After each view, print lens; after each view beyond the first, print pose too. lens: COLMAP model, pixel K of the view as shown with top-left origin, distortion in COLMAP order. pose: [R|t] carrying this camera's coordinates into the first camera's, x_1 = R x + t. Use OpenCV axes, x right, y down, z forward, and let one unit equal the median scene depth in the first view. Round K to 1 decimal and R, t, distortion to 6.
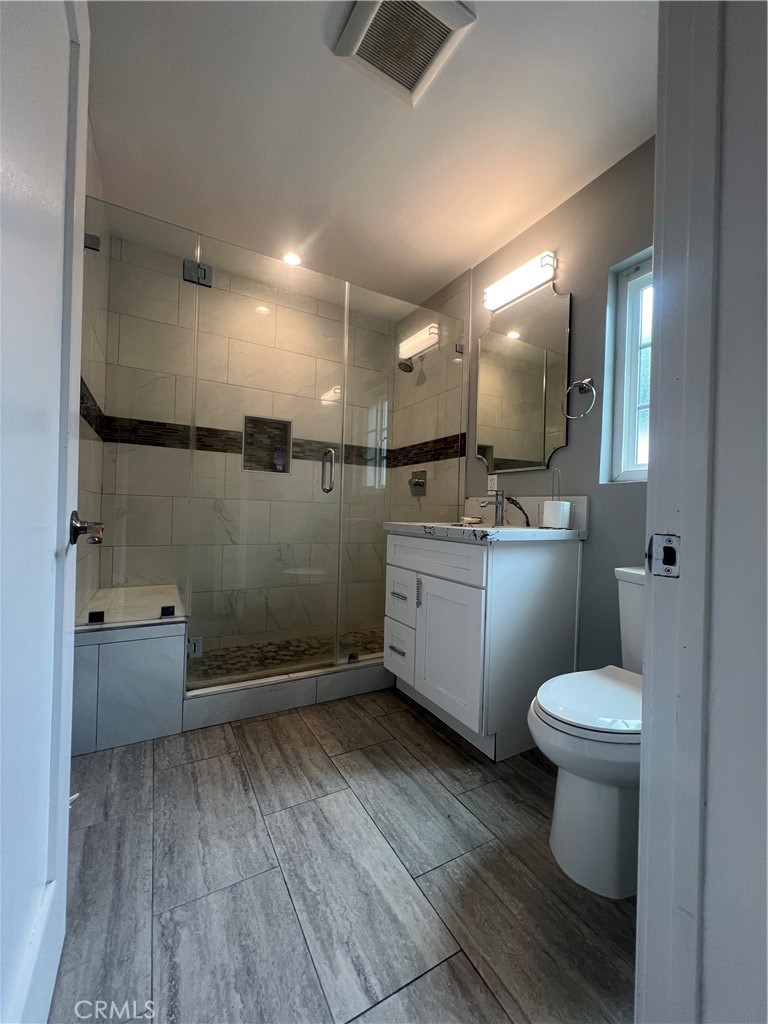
lens RADIAL K [[411.1, 0, 382.6], [0, 411.1, 509.8], [0, 0, 1]] dist [-0.001744, 0.000250]
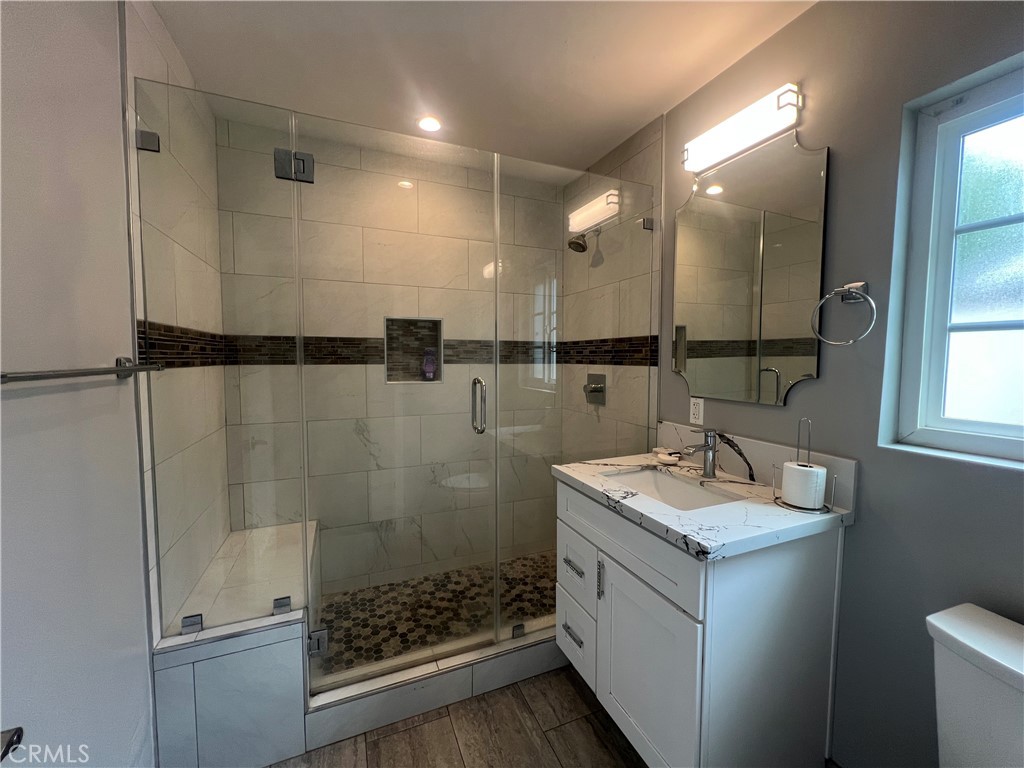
lens RADIAL K [[411.1, 0, 509.0], [0, 411.1, 381.8], [0, 0, 1]] dist [-0.001744, 0.000250]
pose [[0.992798, -0.021619, -0.117833, 0.013516], [0.028613, 0.997907, 0.057989, -0.143069], [0.116333, -0.060943, 0.991339, 0.185417]]
